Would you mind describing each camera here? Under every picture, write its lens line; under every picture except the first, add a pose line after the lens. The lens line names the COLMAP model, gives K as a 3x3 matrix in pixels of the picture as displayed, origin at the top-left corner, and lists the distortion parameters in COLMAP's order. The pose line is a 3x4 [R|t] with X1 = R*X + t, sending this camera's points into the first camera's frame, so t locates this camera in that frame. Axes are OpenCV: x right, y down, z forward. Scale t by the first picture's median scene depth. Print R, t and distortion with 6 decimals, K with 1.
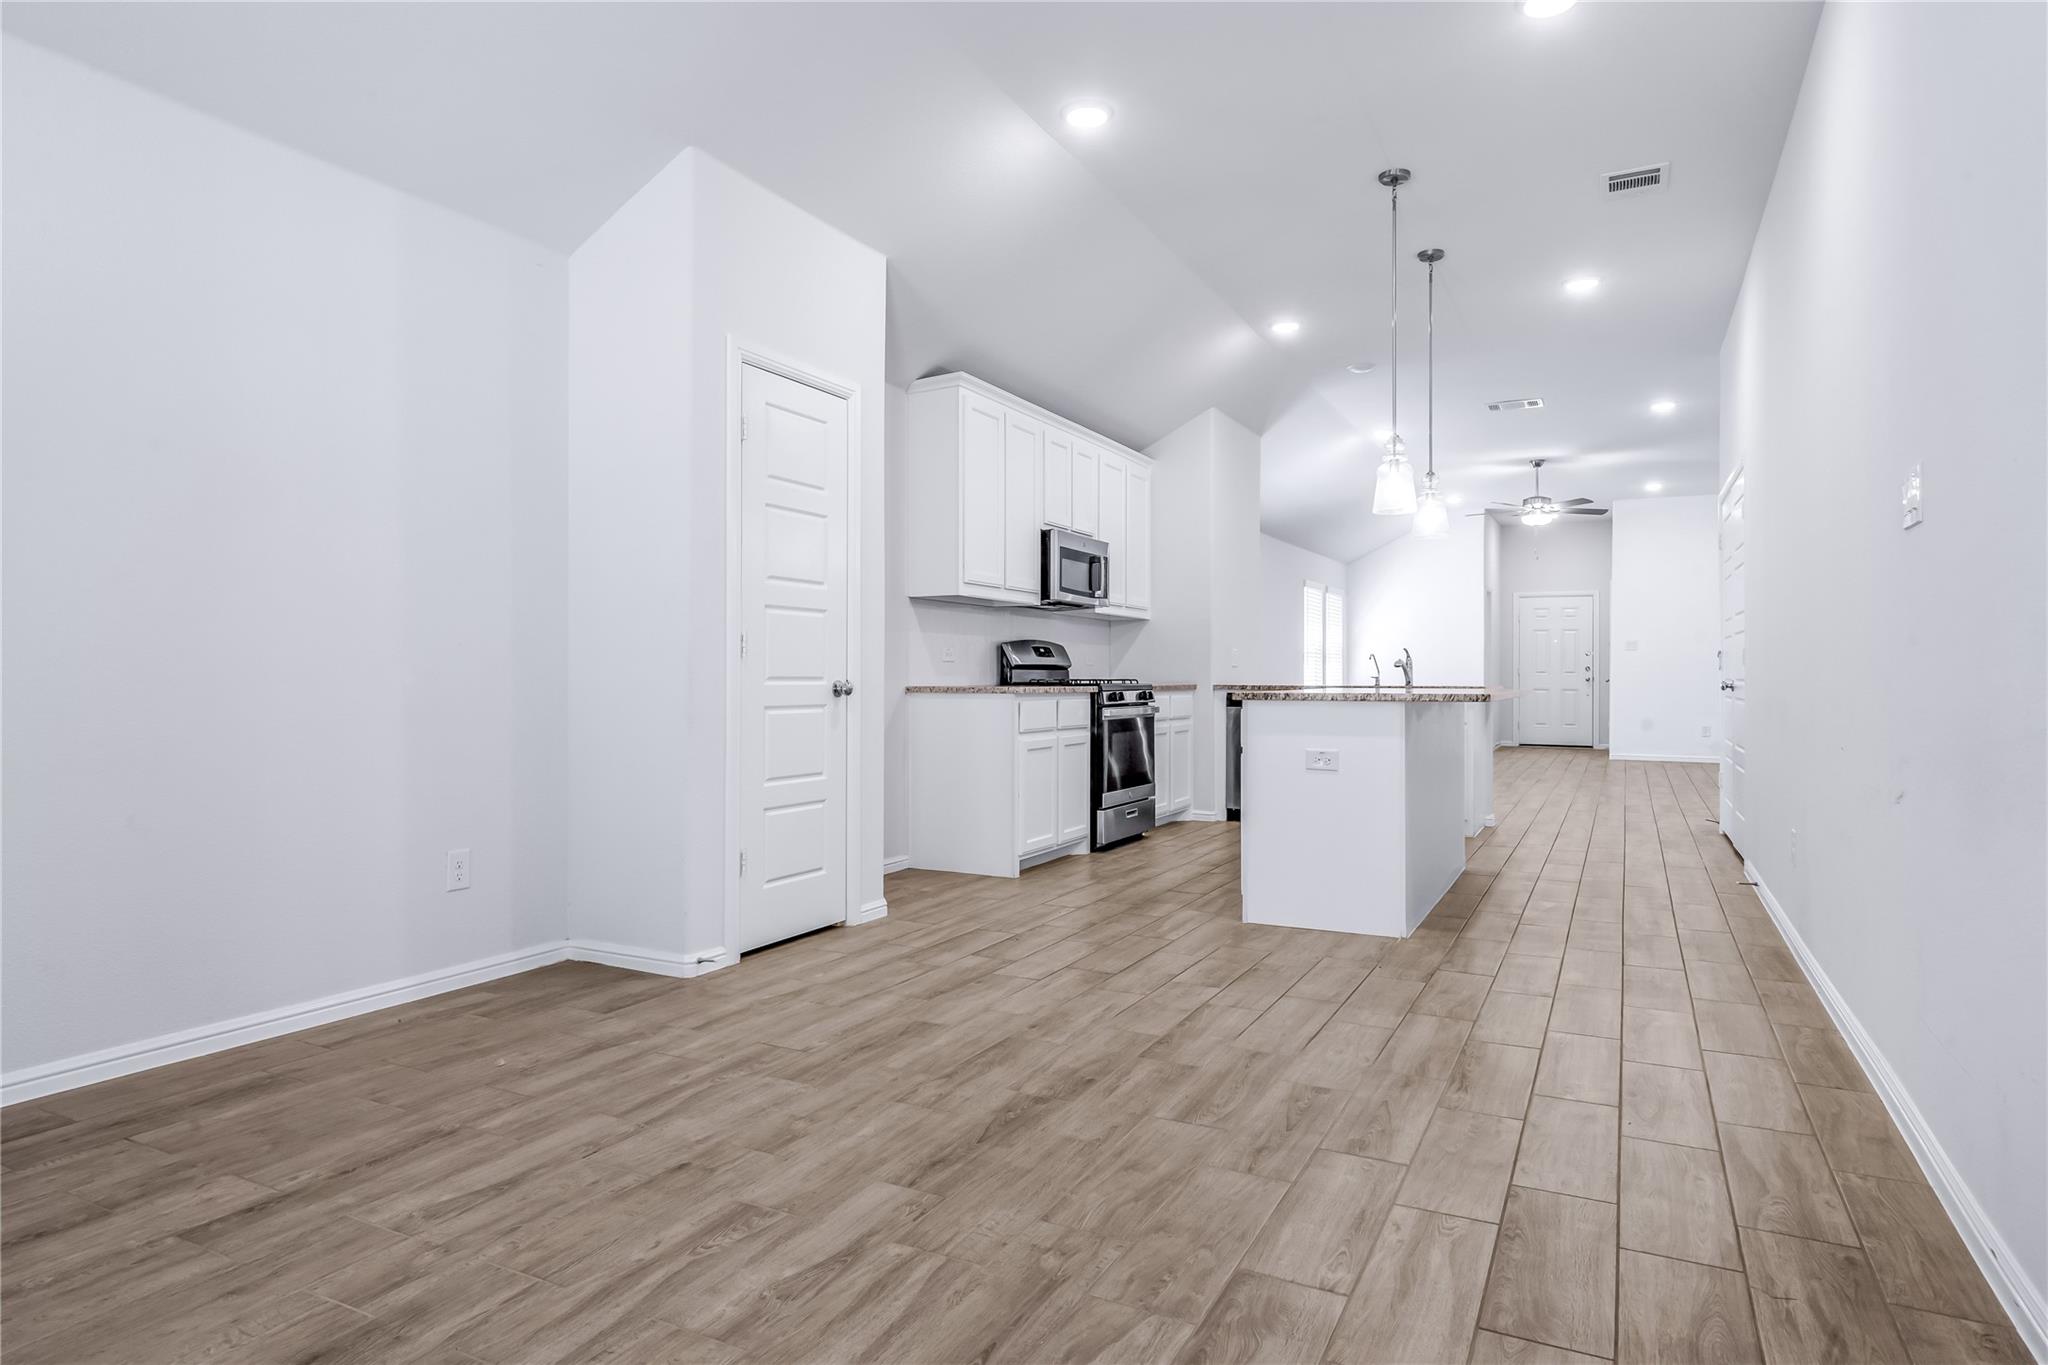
lens RADIAL K [[1148.5, 0, 1024.0], [0, 1148.5, 682.5], [0, 0, 1]] dist [0.001950, 0.000364]
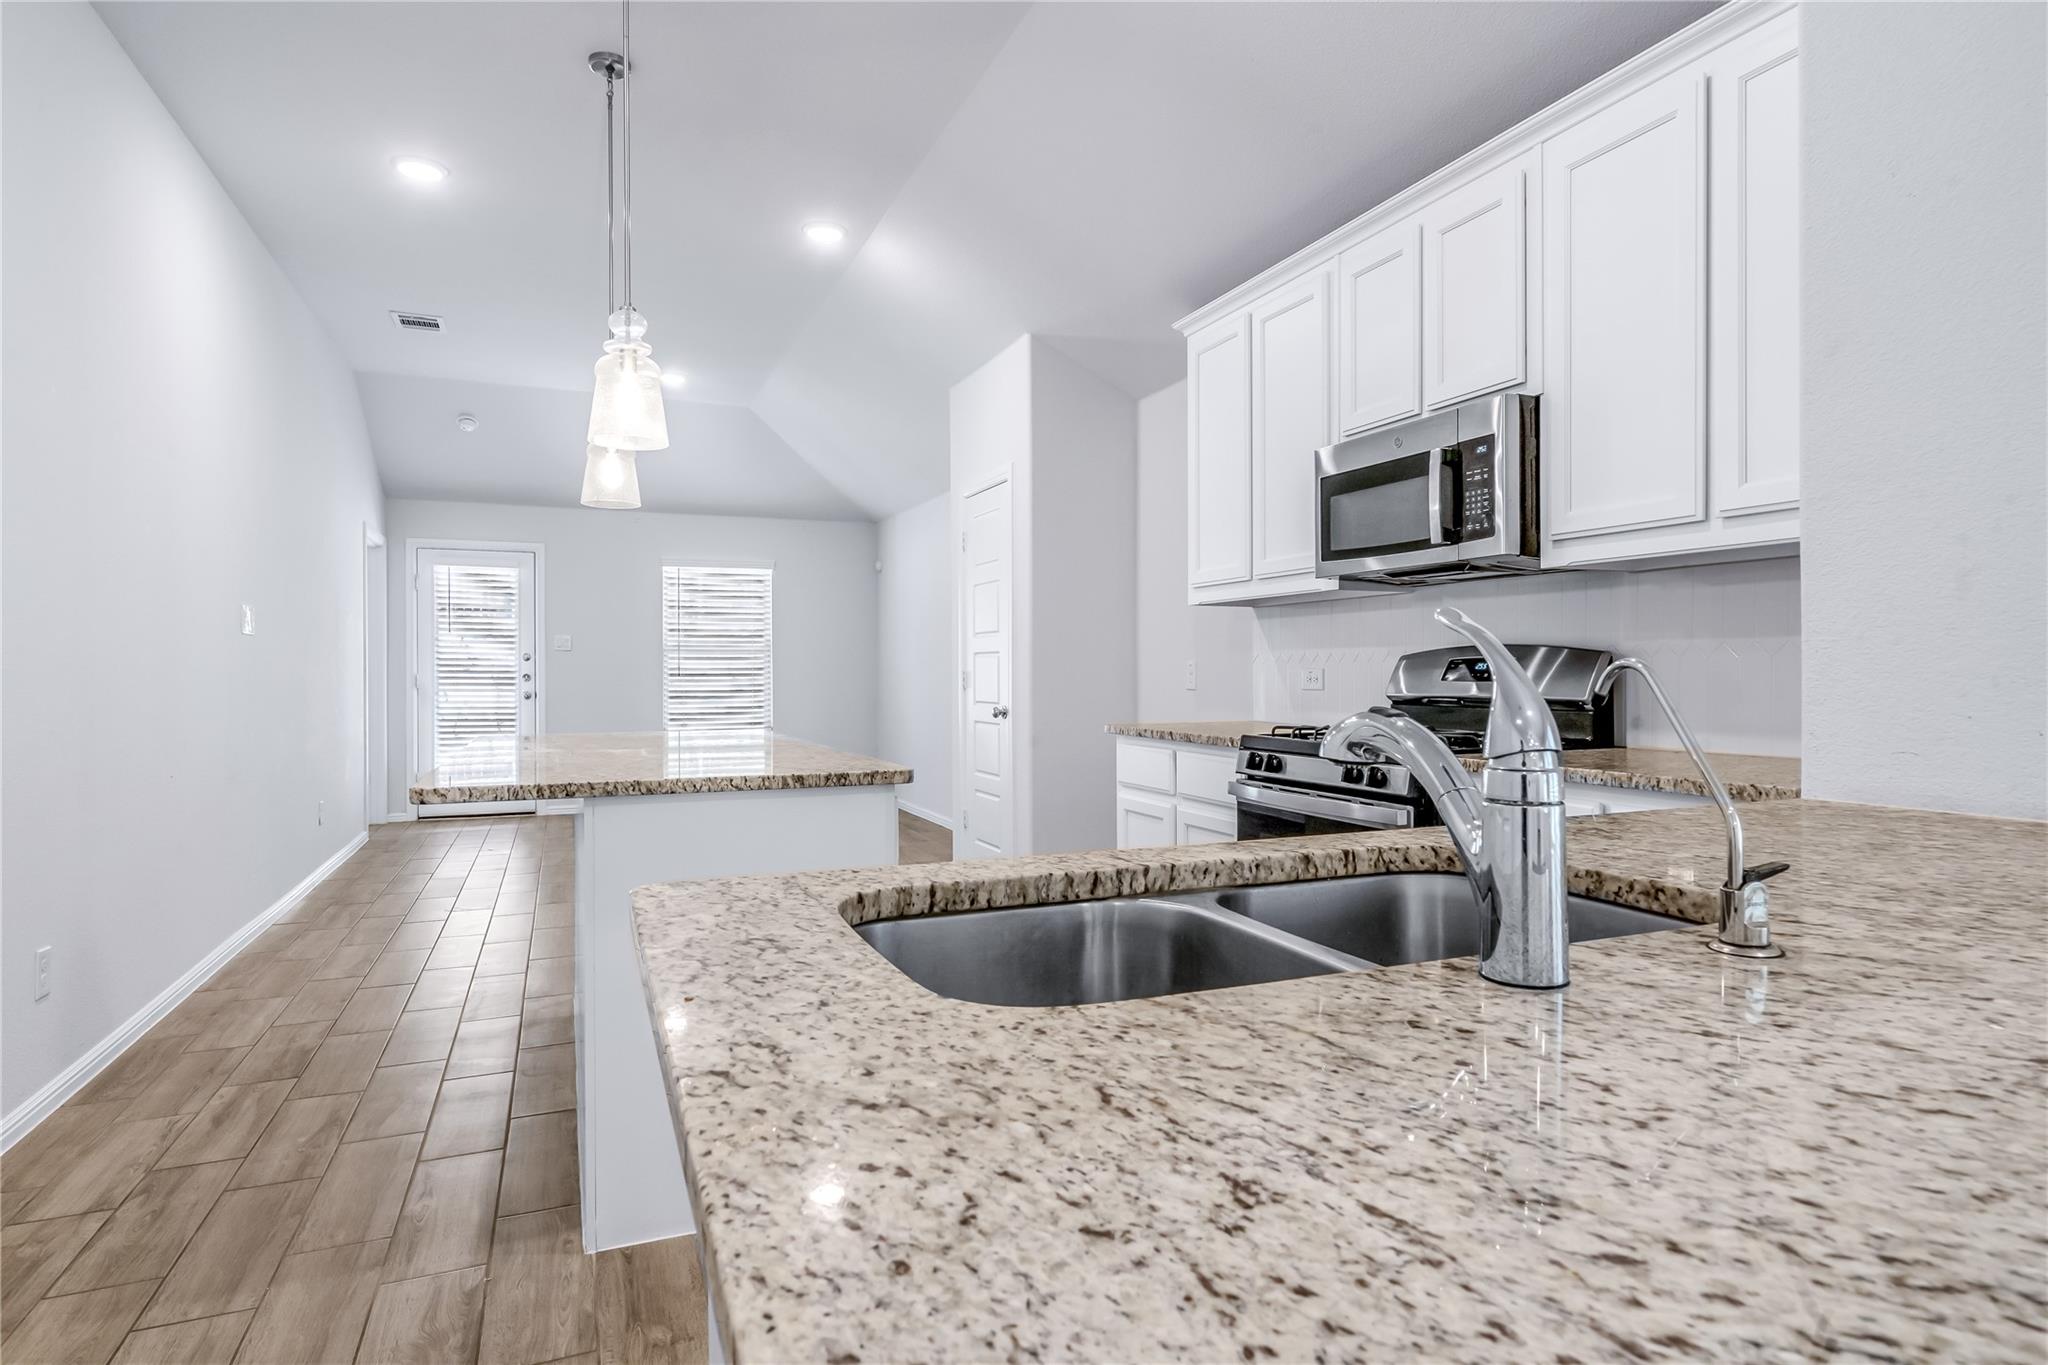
lens RADIAL K [[1093.0, 0, 1024.0], [0, 1093.0, 682.5], [0, 0, 1]] dist [0.001242, 0.000341]
pose [[-0.638070, 0.007946, -0.769938, 0.469185], [-0.002017, 0.999926, 0.011991, -0.025786], [0.769976, 0.009205, -0.638007, 1.107118]]
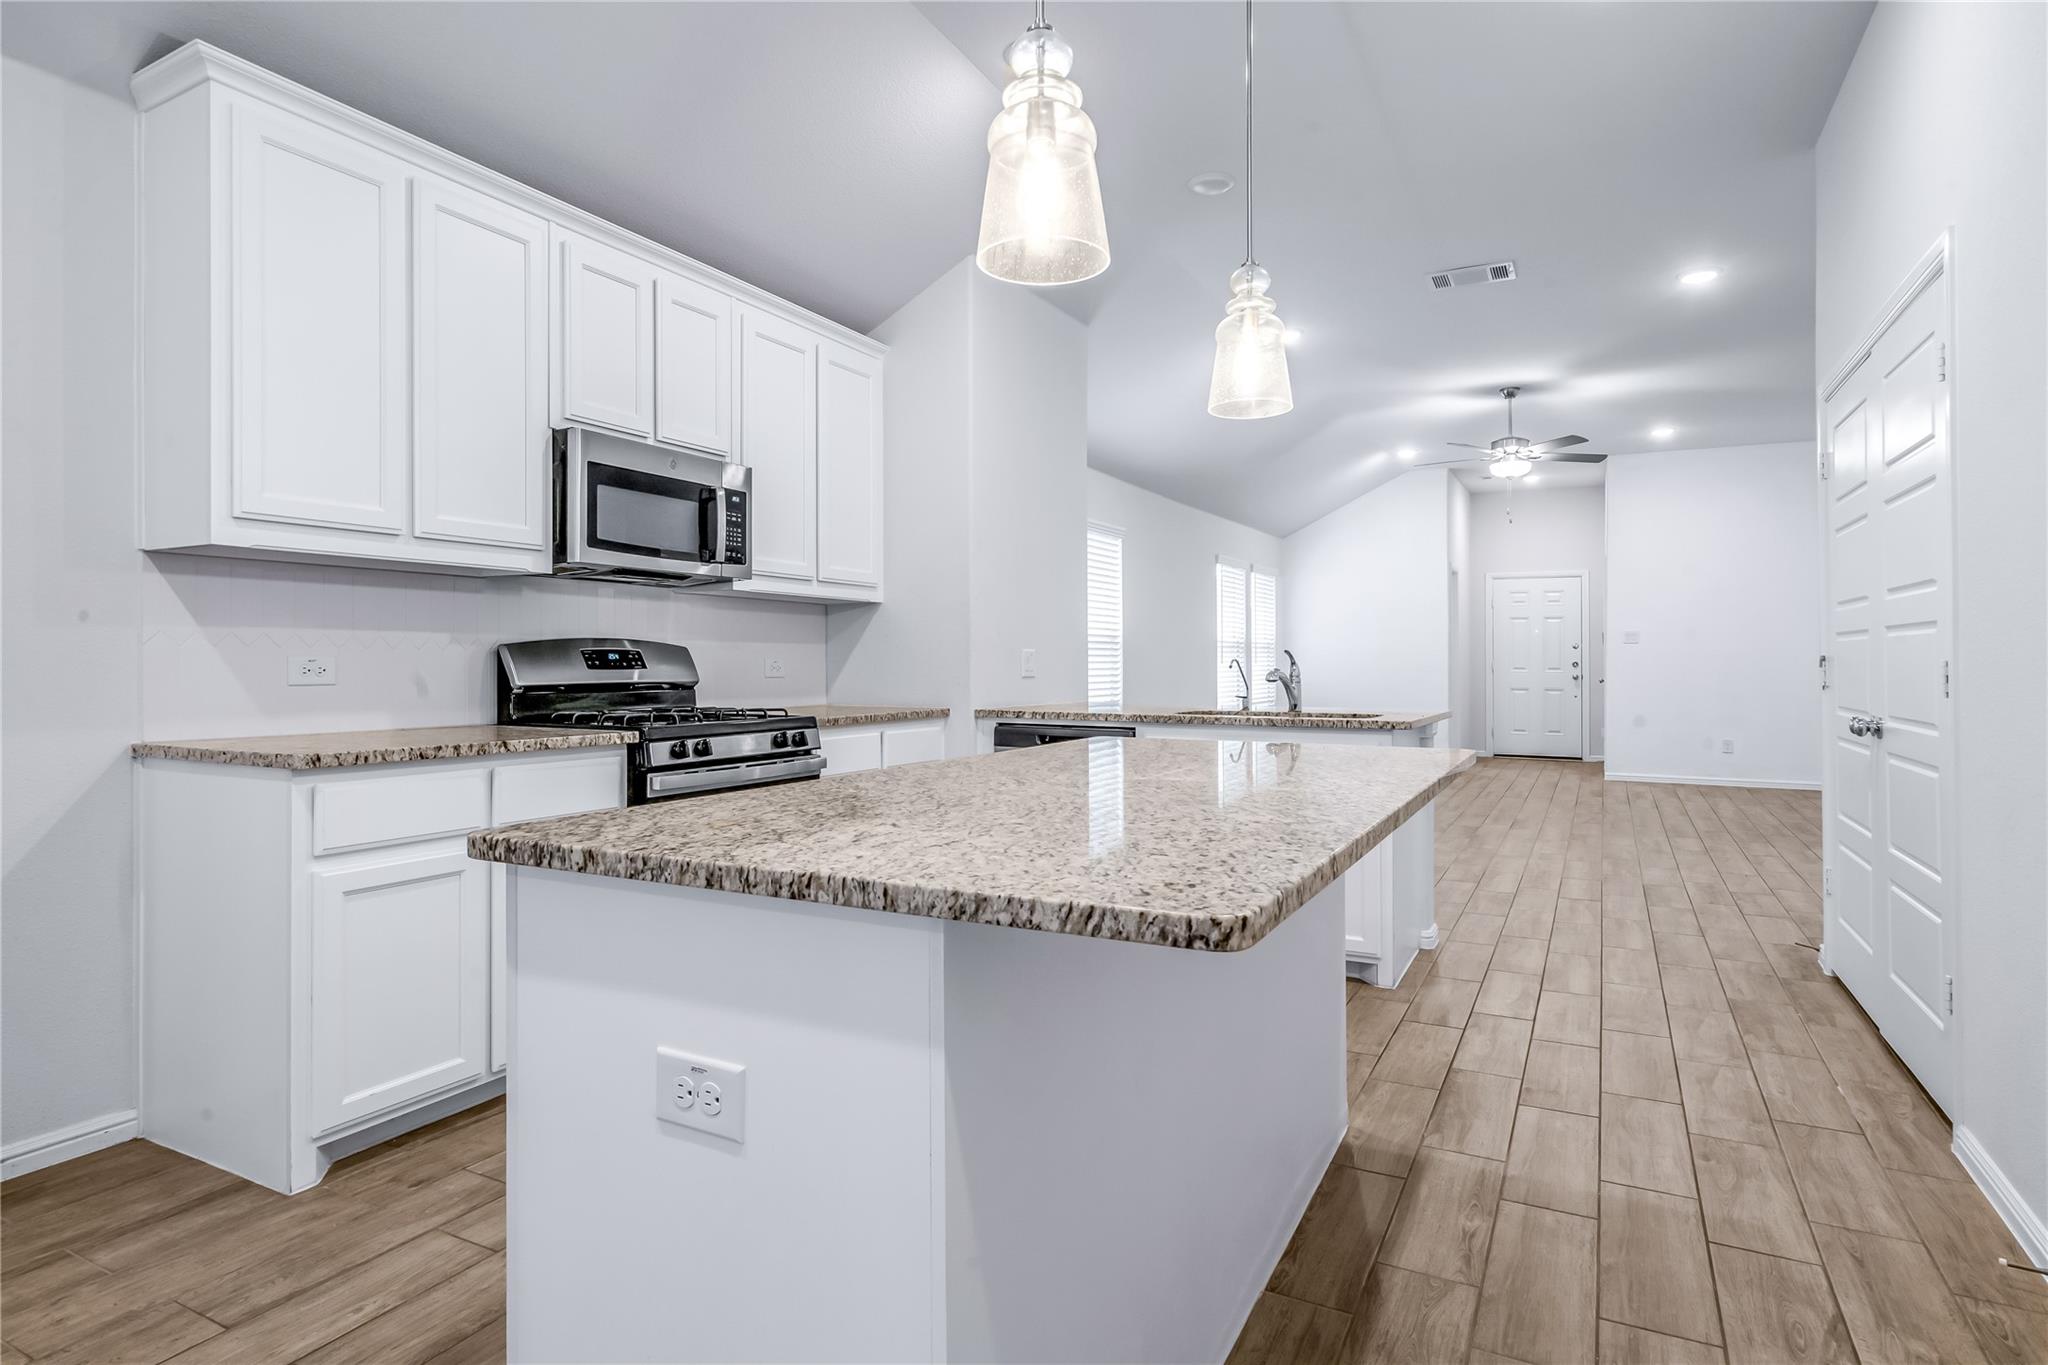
lens RADIAL K [[1094.2, 0, 1026.3], [0, 1094.2, 656.6], [0, 0, 1]] dist [-0.000644, 0.000060]
pose [[0.999995, -0.001081, -0.002982, 0.210266], [0.001050, 0.999946, -0.010352, -0.021864], [0.002993, 0.010348, 0.999942, 0.455540]]
